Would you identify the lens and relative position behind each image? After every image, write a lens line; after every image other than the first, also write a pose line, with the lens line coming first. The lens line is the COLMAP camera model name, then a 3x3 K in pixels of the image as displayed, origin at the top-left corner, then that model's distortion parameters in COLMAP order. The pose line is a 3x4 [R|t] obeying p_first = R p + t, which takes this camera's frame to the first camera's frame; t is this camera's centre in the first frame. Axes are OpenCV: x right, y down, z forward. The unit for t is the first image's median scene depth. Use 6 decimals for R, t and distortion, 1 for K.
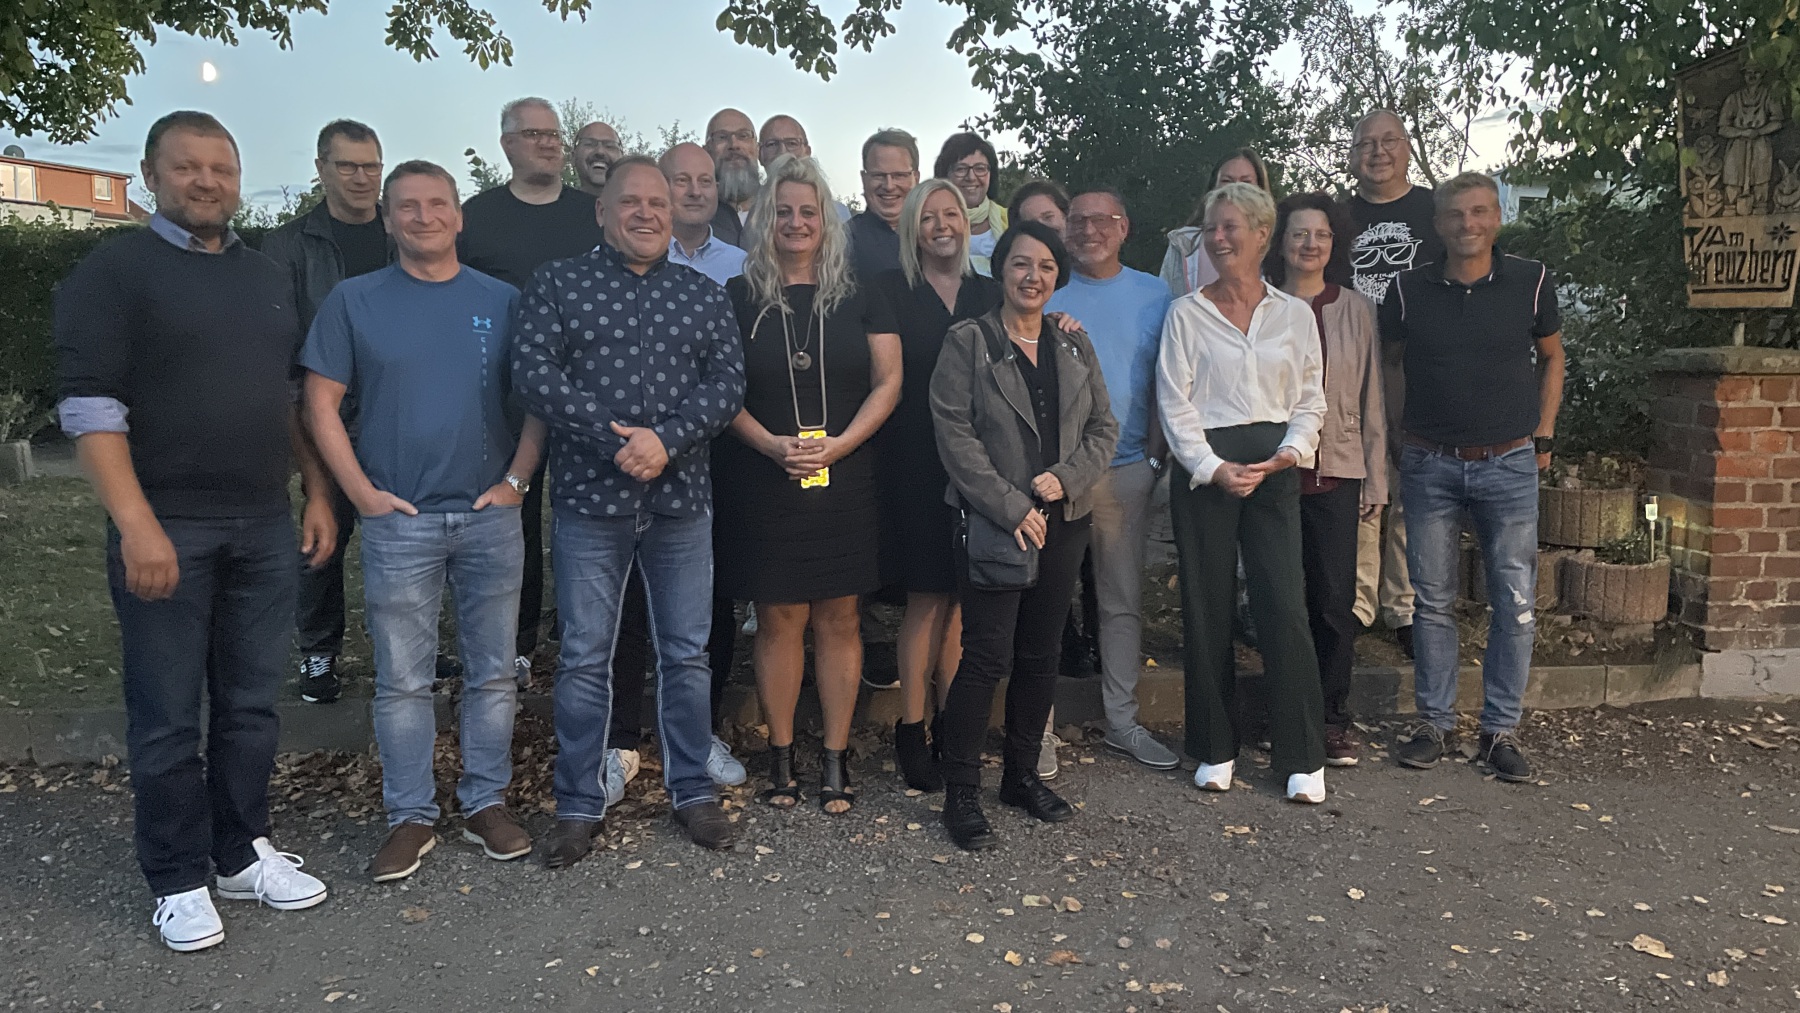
lens RADIAL K [[1367.1, 0, 919.1], [0, 1367.1, 490.9], [0, 0, 1]] dist [0.072671, -0.090558]
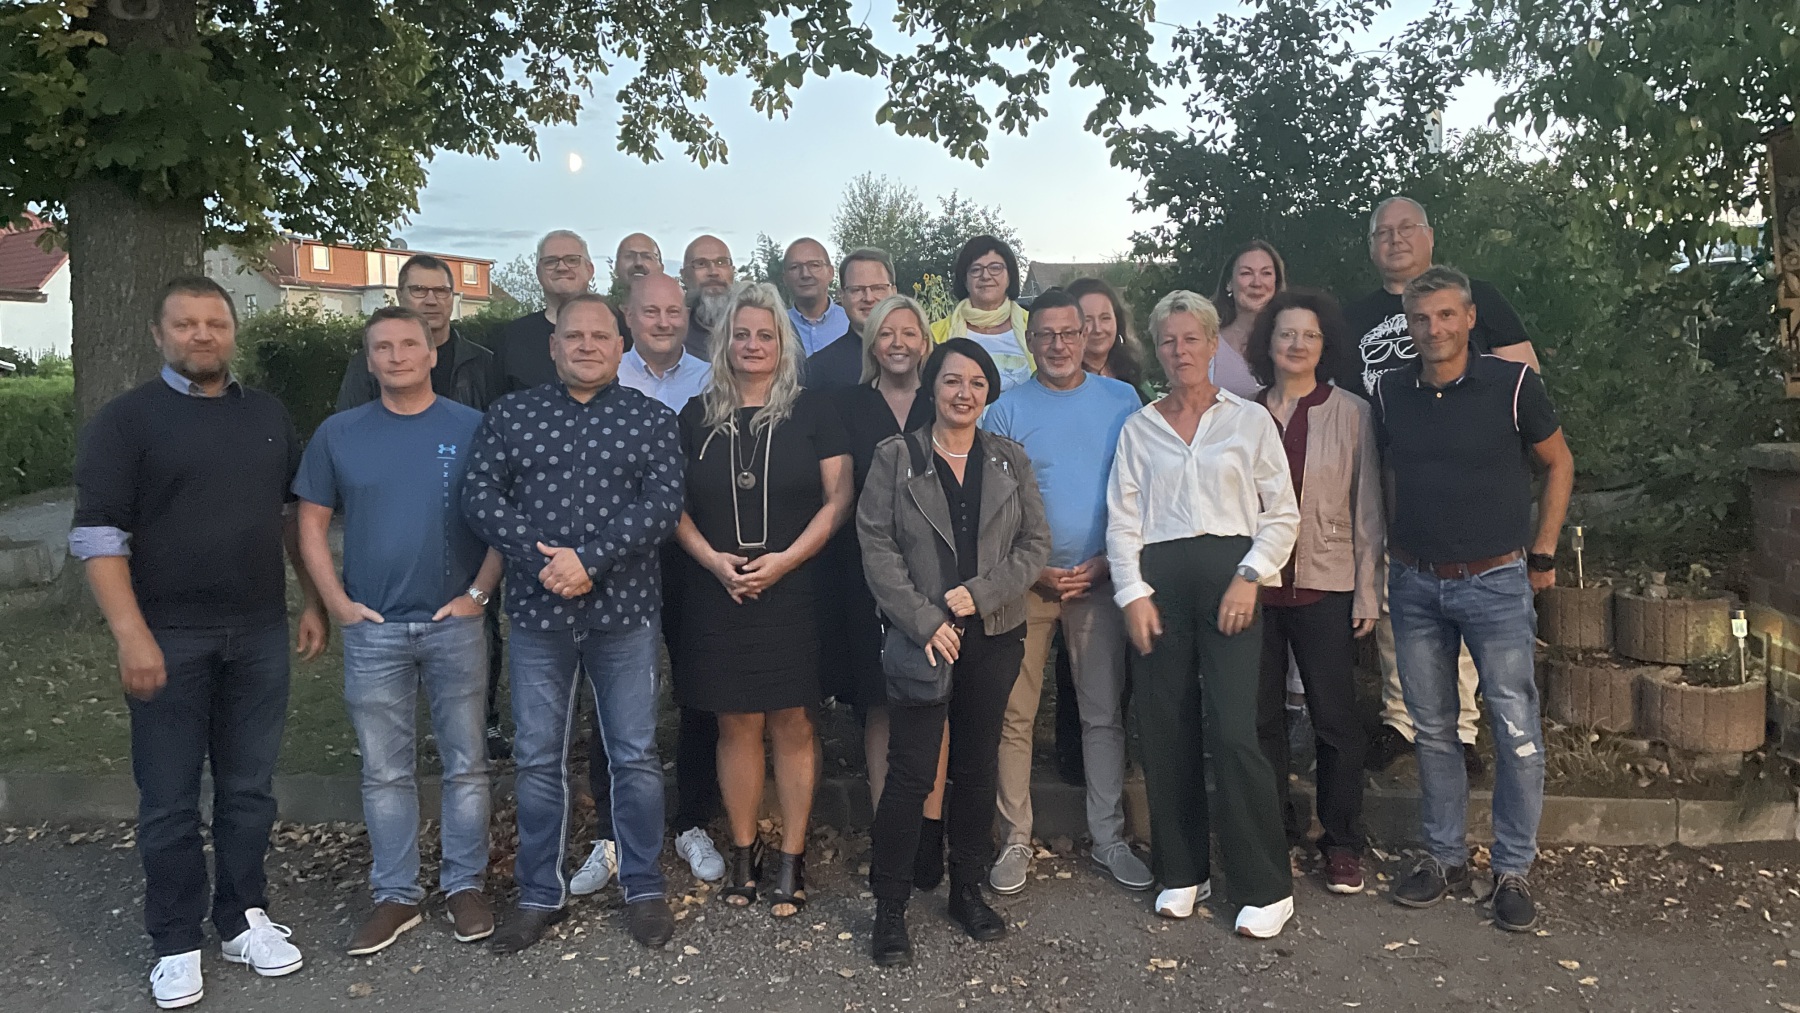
lens RADIAL K [[1367.1, 0, 911.7], [0, 1367.1, 499.3], [0, 0, 1]] dist [0.072671, -0.090558]
pose [[0.973721, -0.000874, -0.227742, 0.259205], [-0.006516, 0.999476, -0.031696, -0.043078], [0.227650, 0.032347, 0.973206, 0.011011]]
